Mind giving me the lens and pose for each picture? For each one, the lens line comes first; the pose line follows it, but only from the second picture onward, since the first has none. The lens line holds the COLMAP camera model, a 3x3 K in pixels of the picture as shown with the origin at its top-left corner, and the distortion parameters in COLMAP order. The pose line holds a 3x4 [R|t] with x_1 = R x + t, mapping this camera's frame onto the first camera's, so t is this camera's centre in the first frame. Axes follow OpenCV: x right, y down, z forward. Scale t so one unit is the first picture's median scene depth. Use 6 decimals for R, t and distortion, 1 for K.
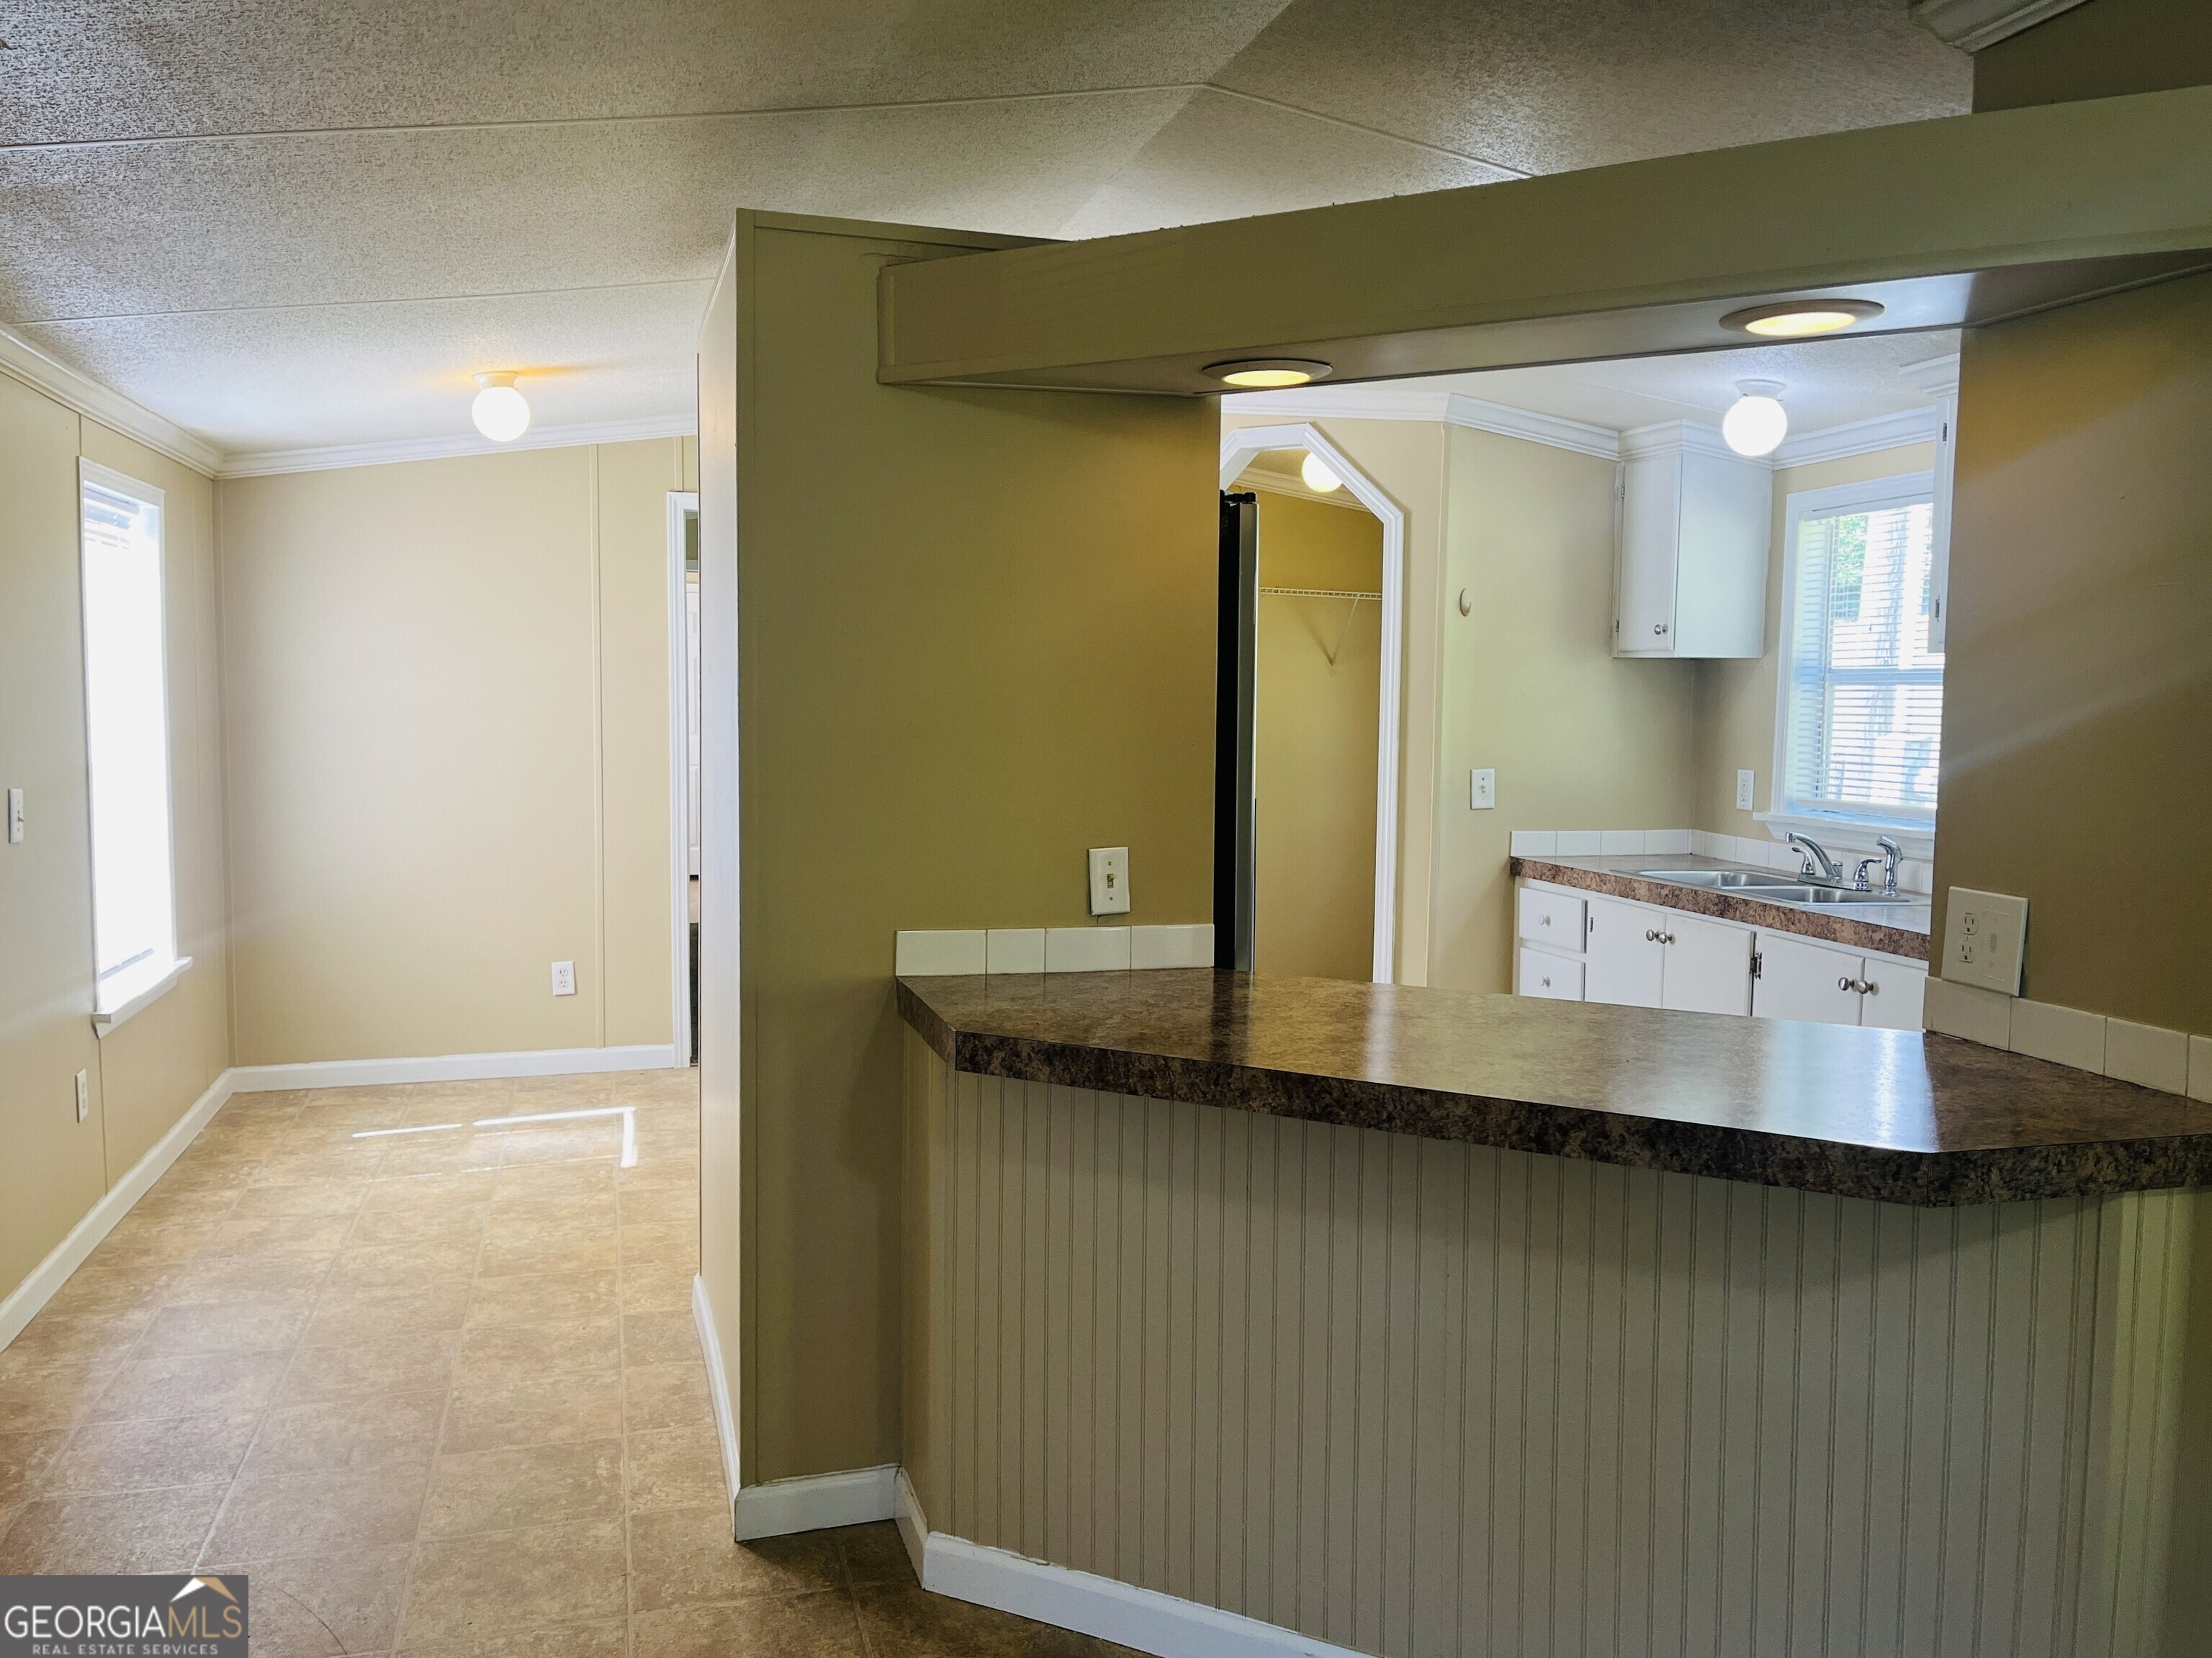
lens RADIAL K [[1685.1, 0, 1098.4], [0, 1685.1, 830.4], [0, 0, 1]] dist [0.067053, -0.074243]
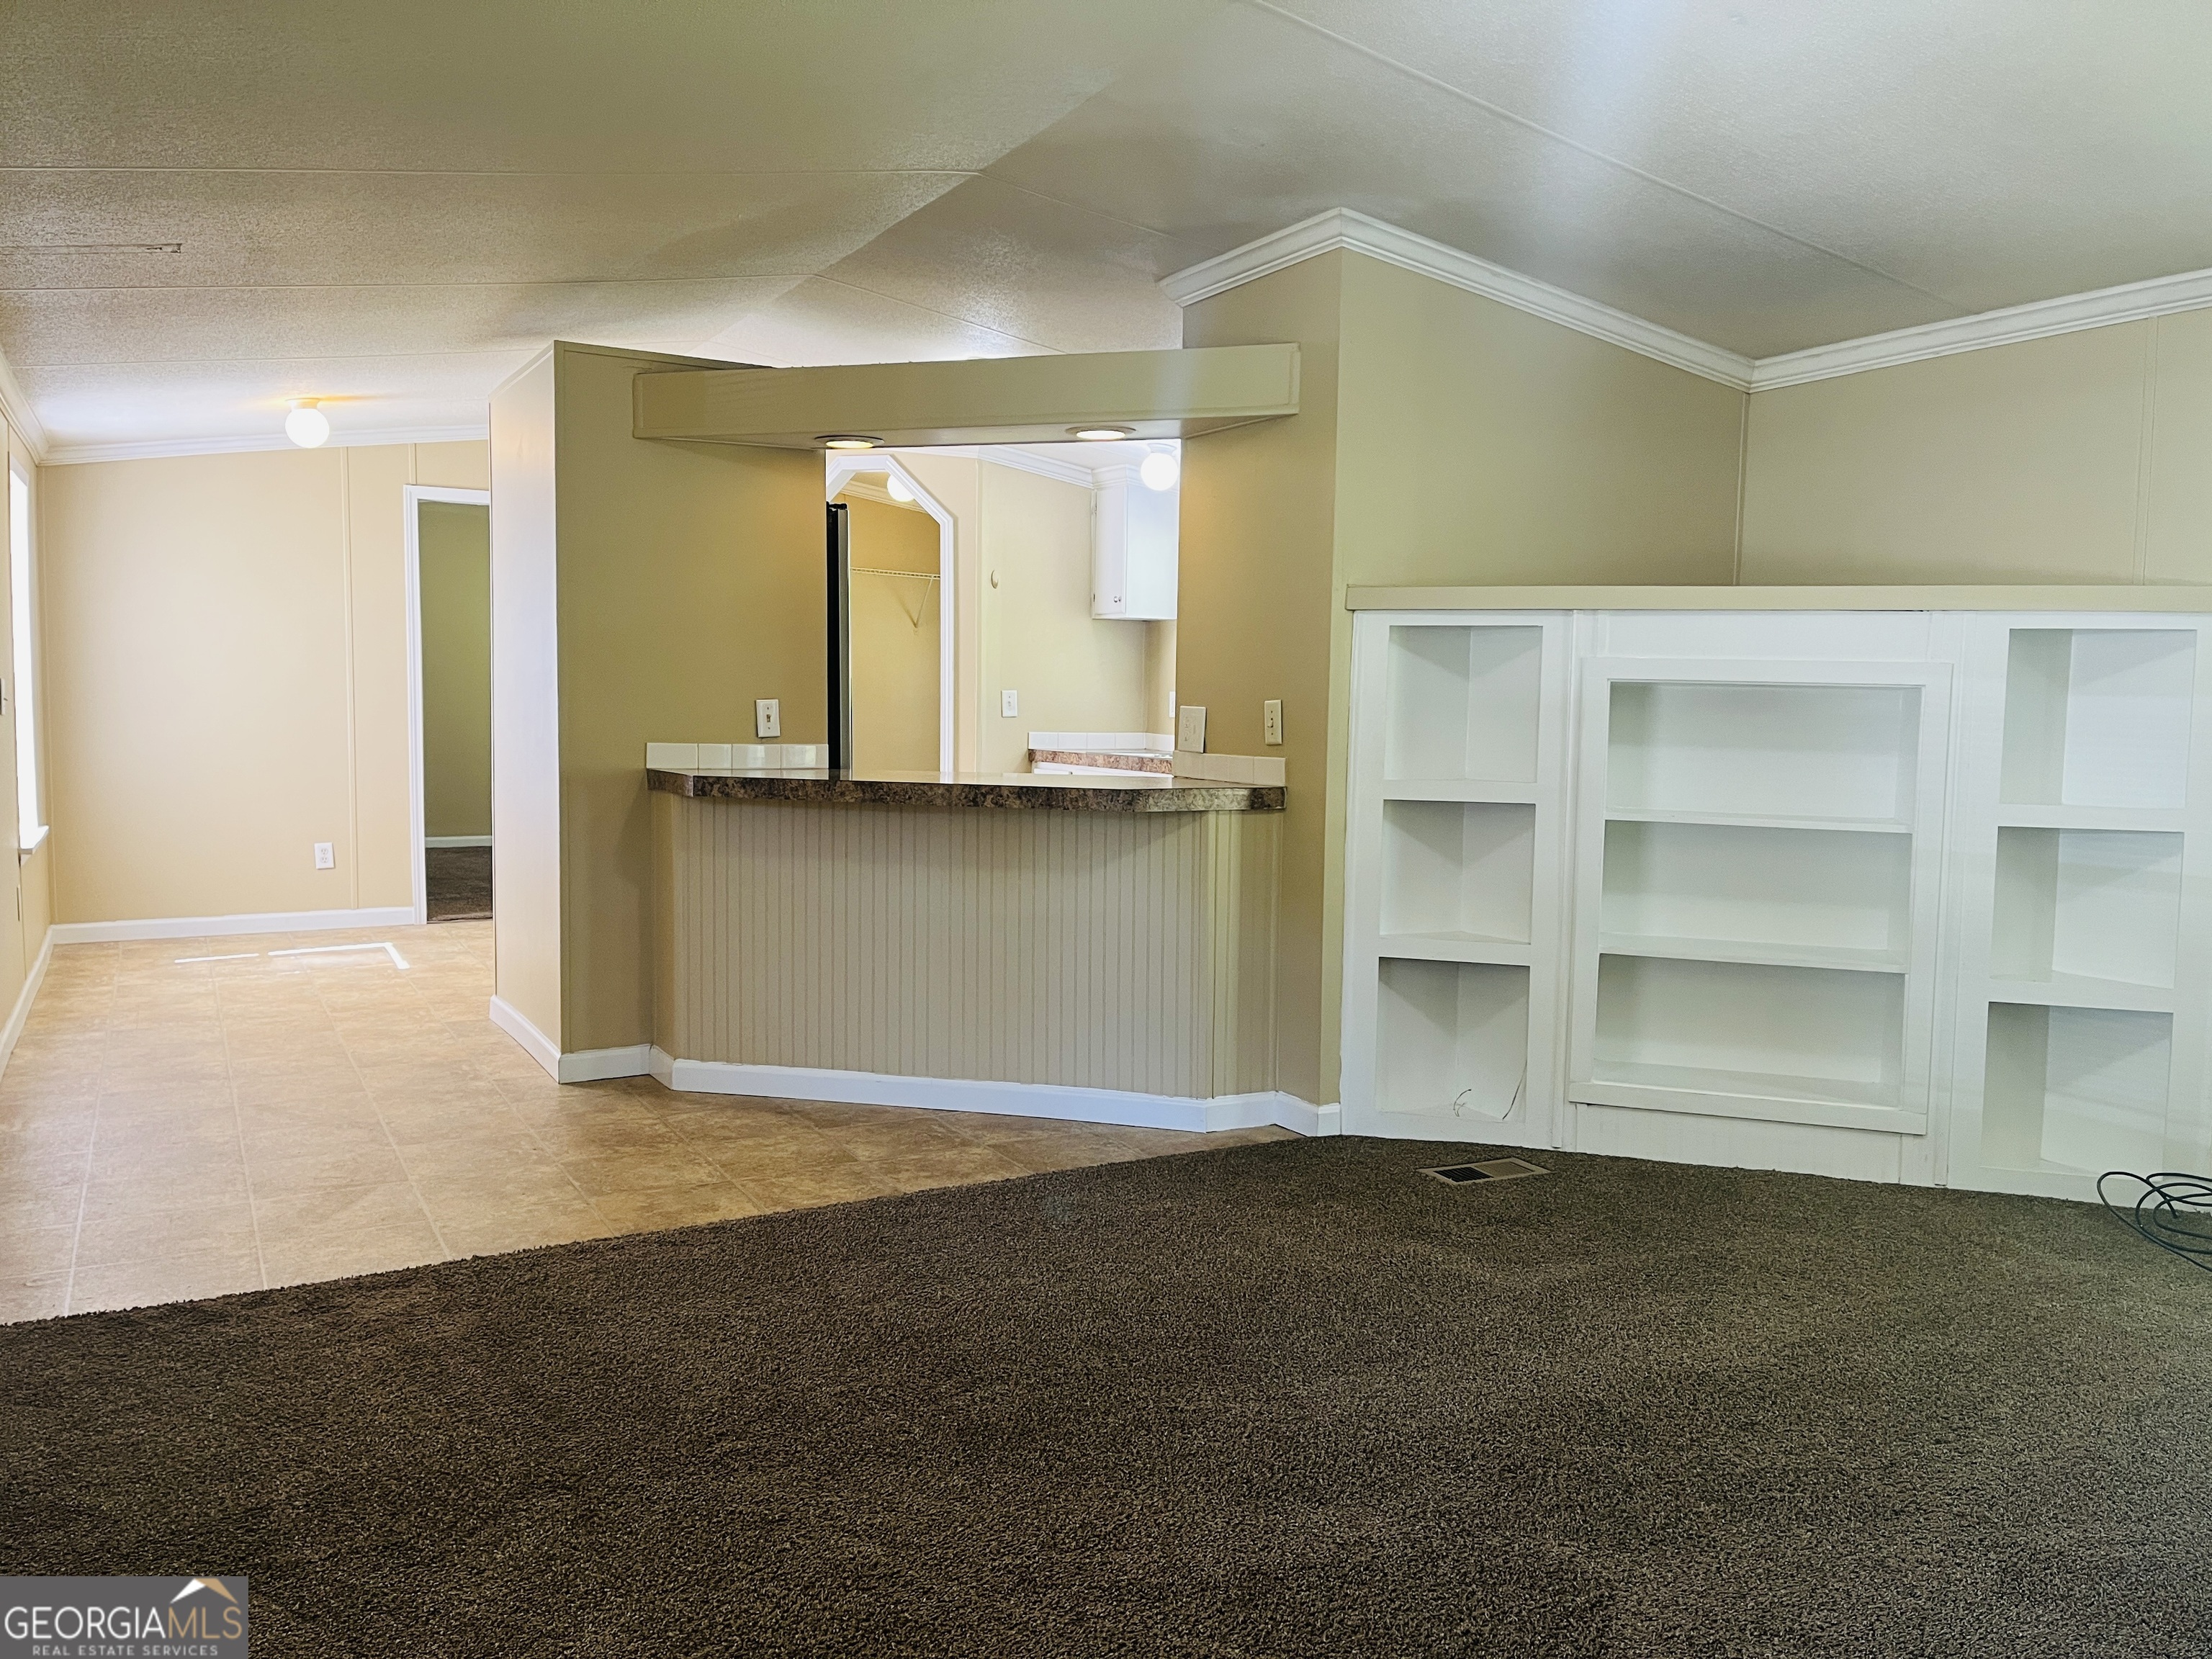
lens RADIAL K [[1685.2, 0, 1101.1], [0, 1685.2, 835.1], [0, 0, 1]] dist [0.067053, -0.074243]
pose [[0.974656, -0.014381, 0.223246, -0.046466], [0.014050, 0.999897, 0.003068, 0.139337], [-0.223267, 0.000146, 0.974757, -0.753285]]
